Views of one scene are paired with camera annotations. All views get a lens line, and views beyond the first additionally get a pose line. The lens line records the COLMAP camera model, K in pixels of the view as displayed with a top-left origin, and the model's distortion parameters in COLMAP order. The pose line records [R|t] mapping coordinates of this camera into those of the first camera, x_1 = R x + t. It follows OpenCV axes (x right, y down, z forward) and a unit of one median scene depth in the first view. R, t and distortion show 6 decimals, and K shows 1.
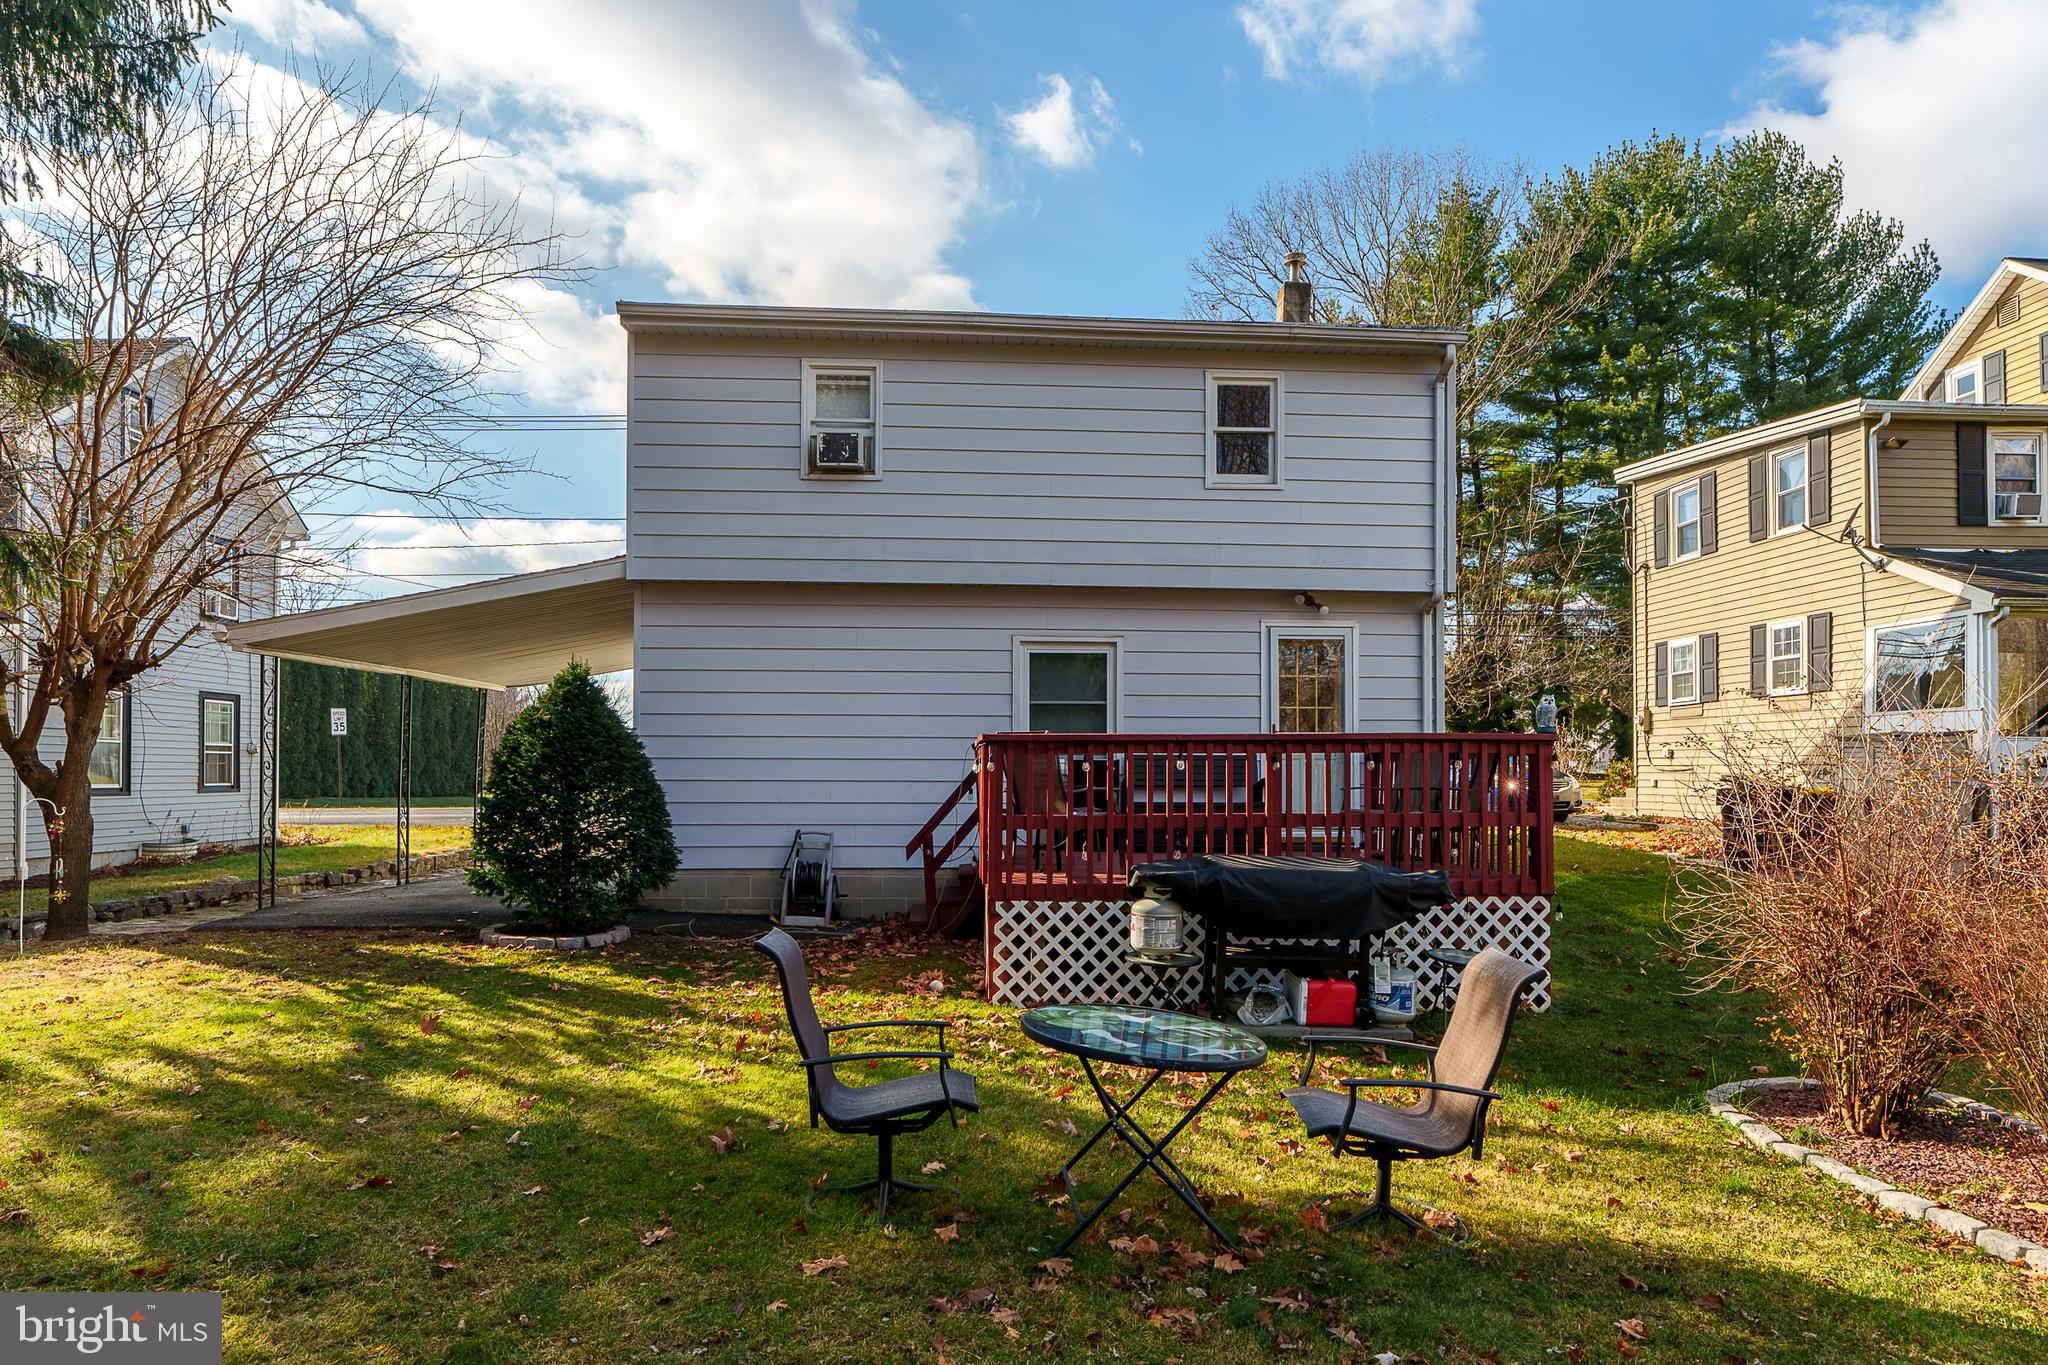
lens RADIAL K [[1225.2, 0, 1039.2], [0, 1225.2, 760.0], [0, 0, 1]] dist [0.001372, 0.001812]
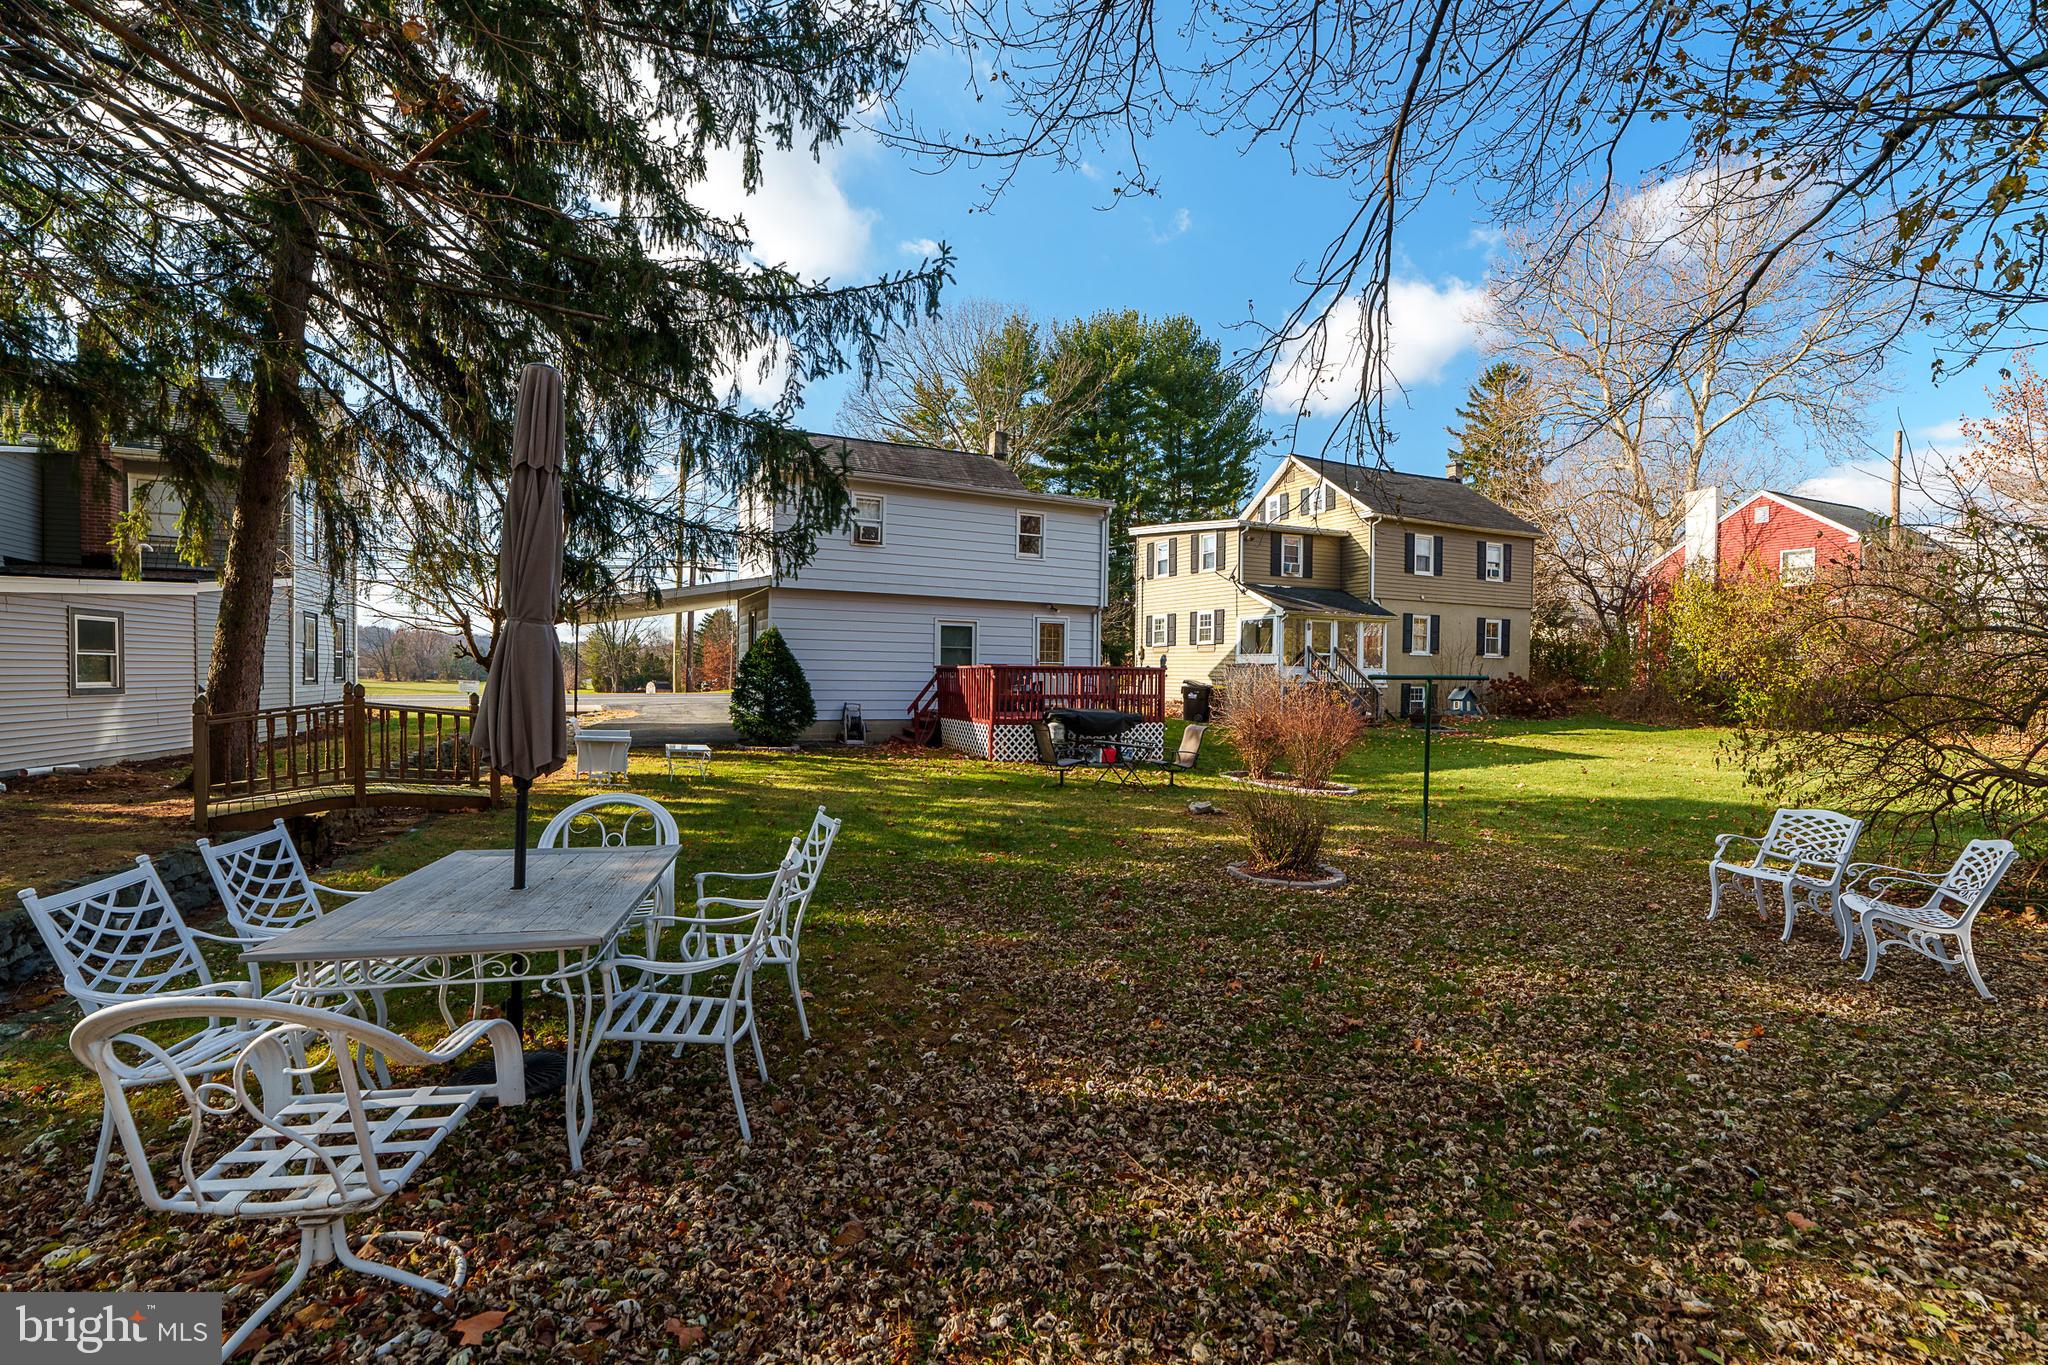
lens RADIAL K [[923.2, 0, 1024.0], [0, 923.2, 682.5], [0, 0, 1]] dist [-0.002608, 0.000480]
pose [[0.922411, 0.007839, 0.386130, -0.526167], [-0.015075, 0.999763, 0.015715, -0.010550], [-0.385915, -0.020317, 0.922311, -0.645844]]
